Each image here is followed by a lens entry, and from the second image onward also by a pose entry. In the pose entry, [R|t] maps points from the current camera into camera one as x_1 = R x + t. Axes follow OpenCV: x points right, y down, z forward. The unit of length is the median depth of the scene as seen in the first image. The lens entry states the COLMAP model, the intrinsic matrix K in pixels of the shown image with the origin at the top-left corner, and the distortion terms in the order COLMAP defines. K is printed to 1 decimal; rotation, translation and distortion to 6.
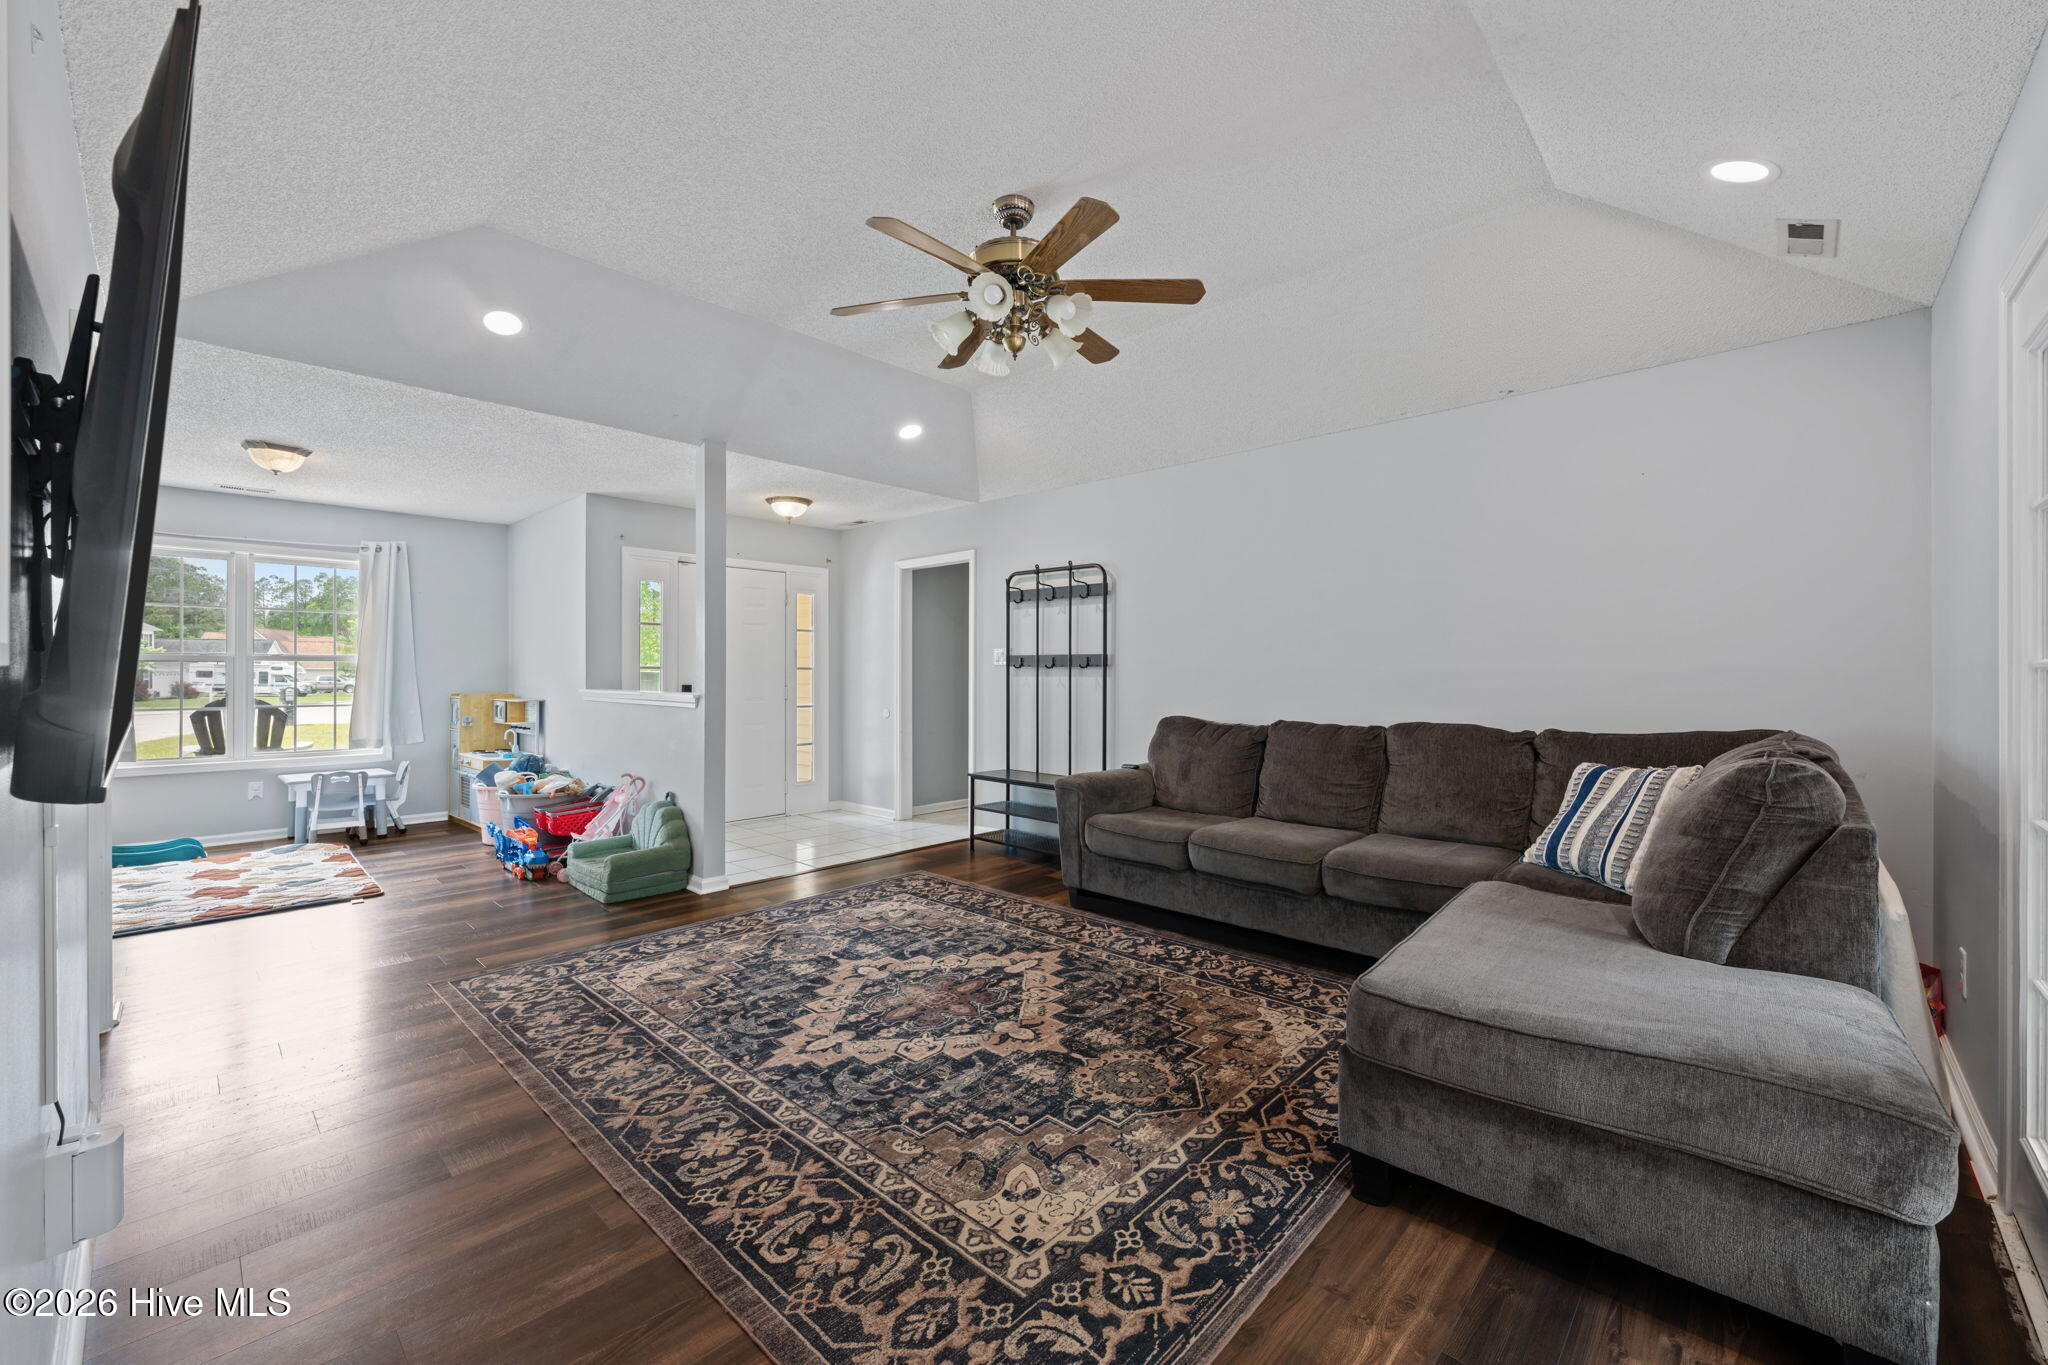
lens RADIAL K [[812.6, 0, 1024.0], [0, 812.6, 682.5], [0, 0, 1]] dist [-0.000876, -0.000097]
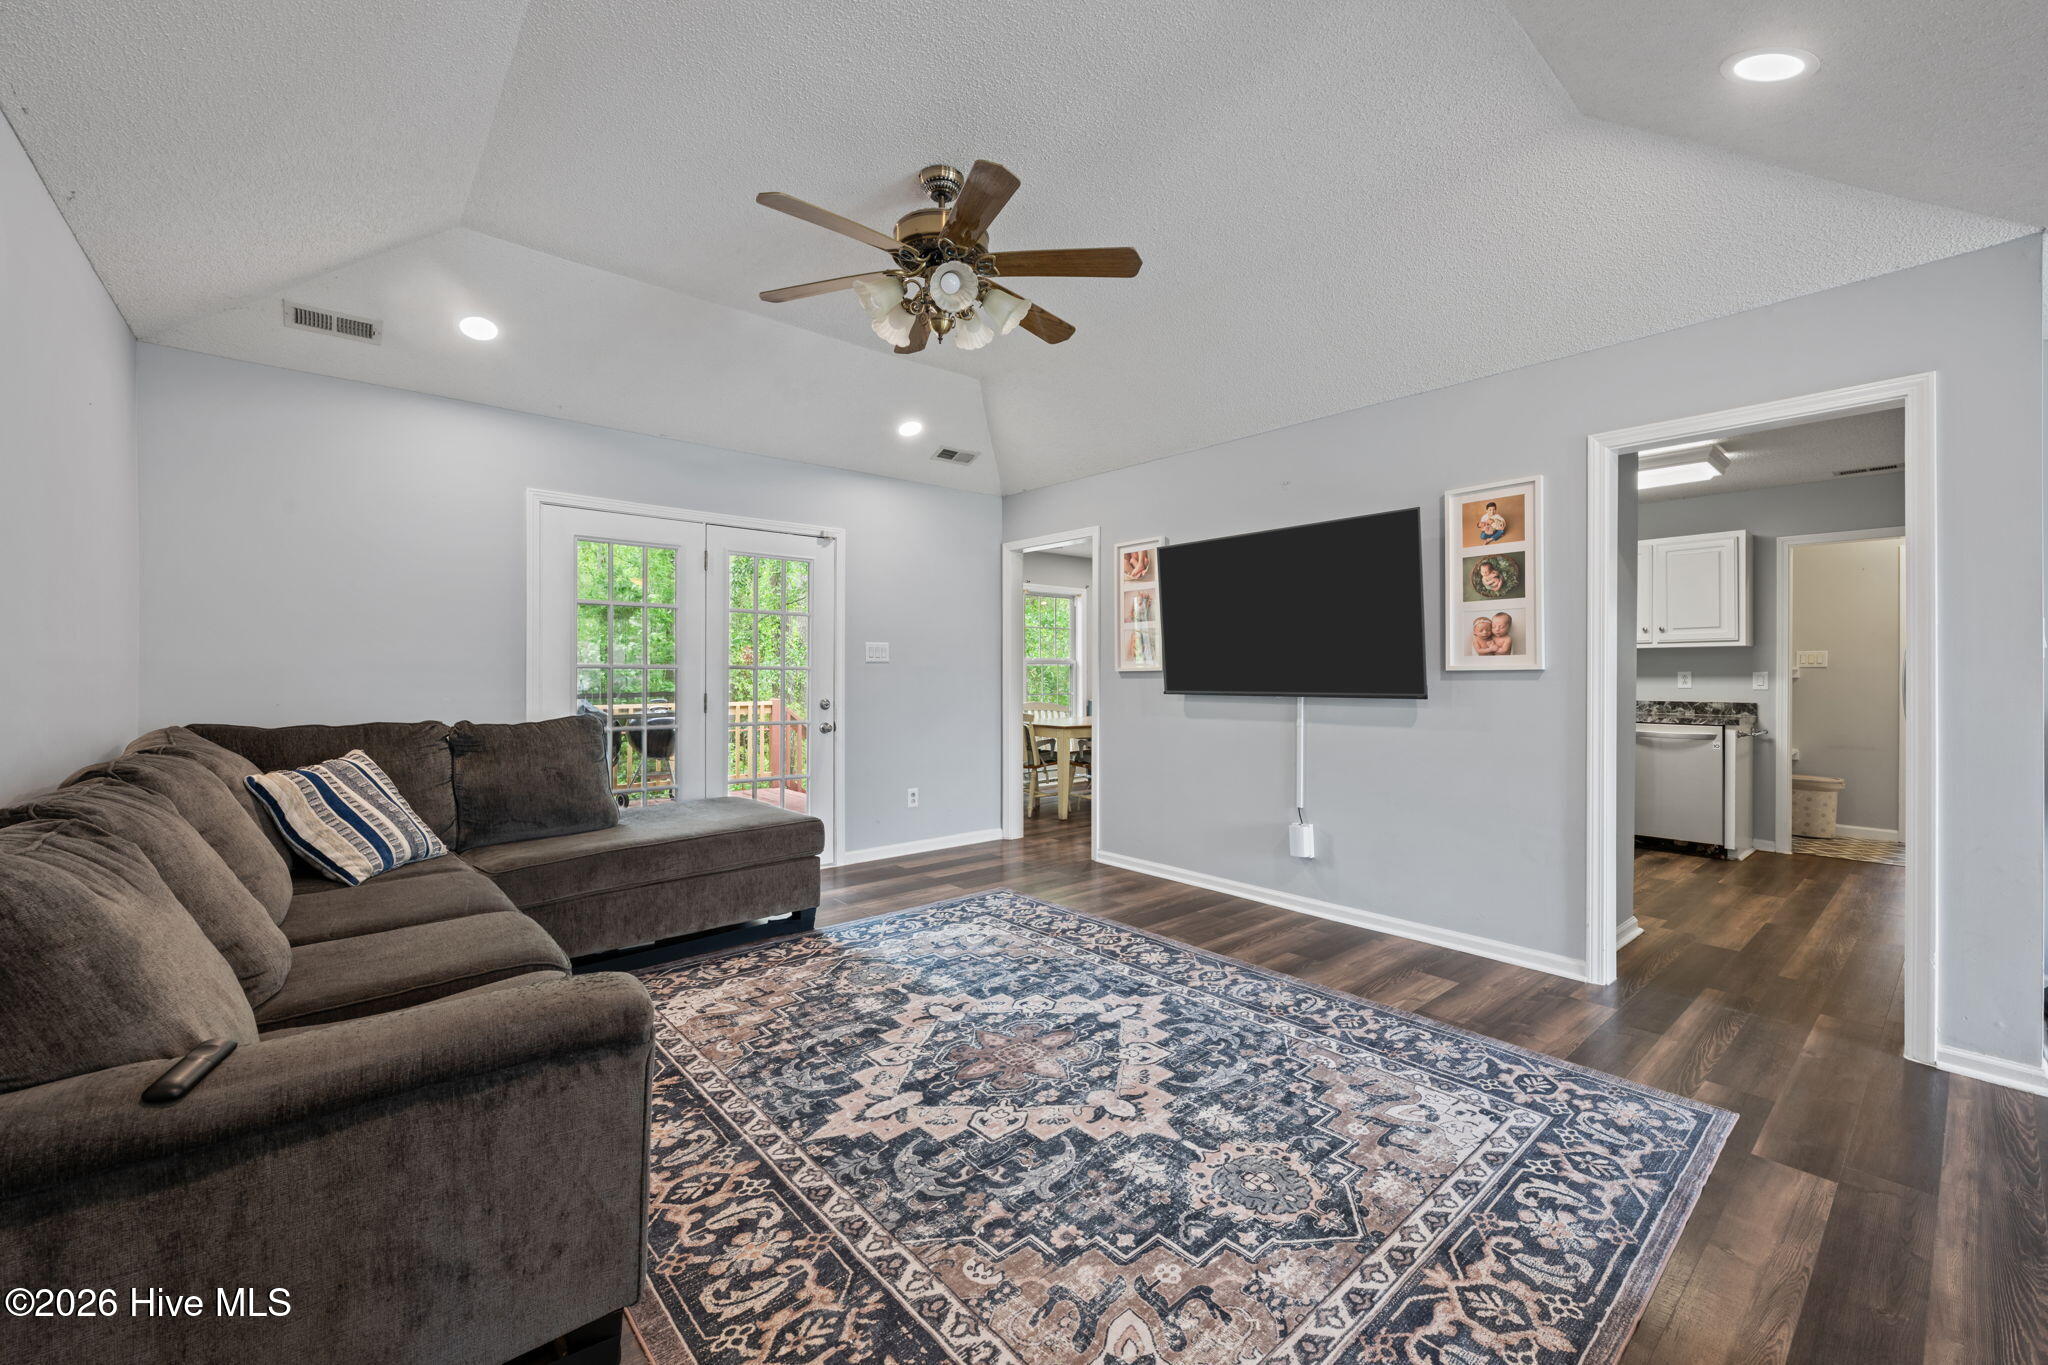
lens RADIAL K [[812.6, 0, 1024.0], [0, 812.6, 682.5], [0, 0, 1]] dist [-0.000876, -0.000097]
pose [[-0.994629, -0.004111, 0.103427, -0.214800], [-0.001510, 0.999681, 0.025216, -0.022294], [-0.103498, 0.024925, -0.994317, 1.987897]]
